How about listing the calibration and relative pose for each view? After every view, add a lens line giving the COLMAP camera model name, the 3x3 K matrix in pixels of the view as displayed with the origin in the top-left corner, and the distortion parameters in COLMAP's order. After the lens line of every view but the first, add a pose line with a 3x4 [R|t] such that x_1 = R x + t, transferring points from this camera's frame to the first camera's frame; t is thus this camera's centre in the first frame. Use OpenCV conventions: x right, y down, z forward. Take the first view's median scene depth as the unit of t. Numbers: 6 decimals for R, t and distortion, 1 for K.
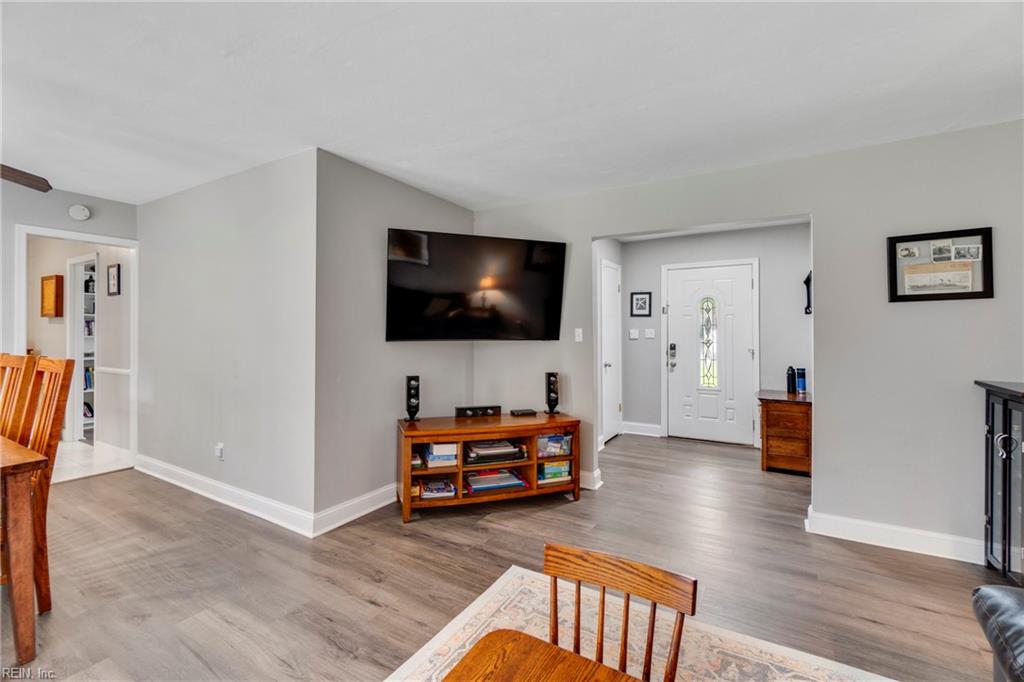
lens RADIAL K [[437.1, 0, 508.0], [0, 437.1, 335.0], [0, 0, 1]] dist [-0.002120, -0.000195]
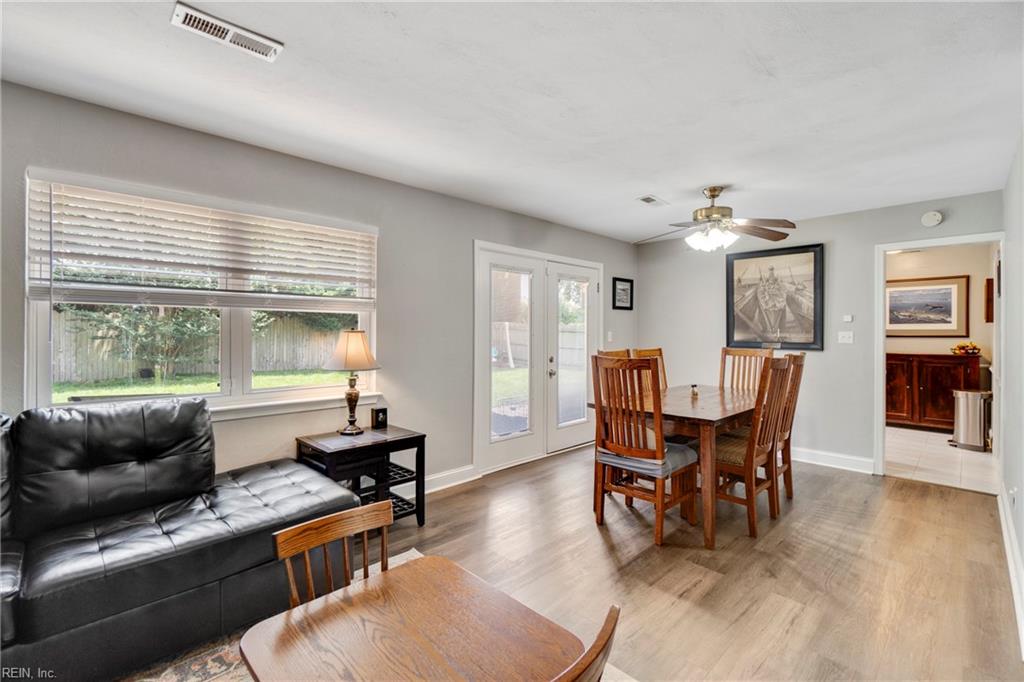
lens RADIAL K [[459.3, 0, 504.0], [0, 459.3, 337.4], [0, 0, 1]] dist [-0.001360, 0.000075]
pose [[-0.255257, 0.005401, -0.966858, 0.527364], [-0.023687, 0.999649, 0.011838, 0.007993], [0.966583, 0.025924, -0.255039, 0.585216]]
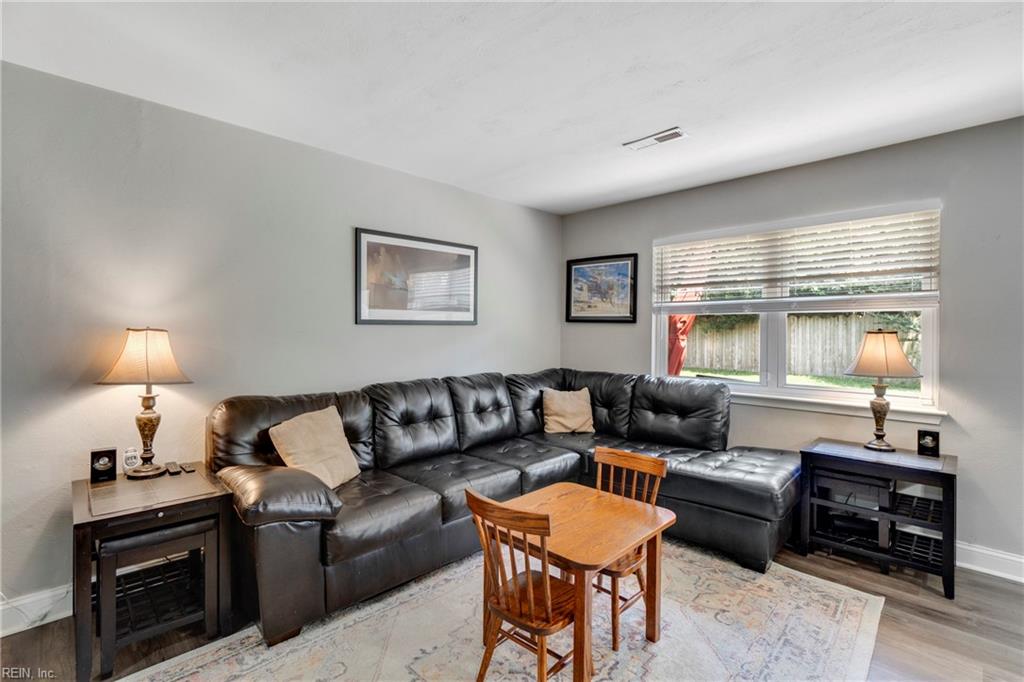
lens RADIAL K [[482.6, 0, 512.4], [0, 482.6, 340.9], [0, 0, 1]] dist [-0.004466, -0.001328]
pose [[-0.965992, -0.013499, 0.258219, -0.129268], [-0.003190, 0.999182, 0.040301, -0.010690], [-0.258552, 0.038107, -0.965245, 1.312641]]
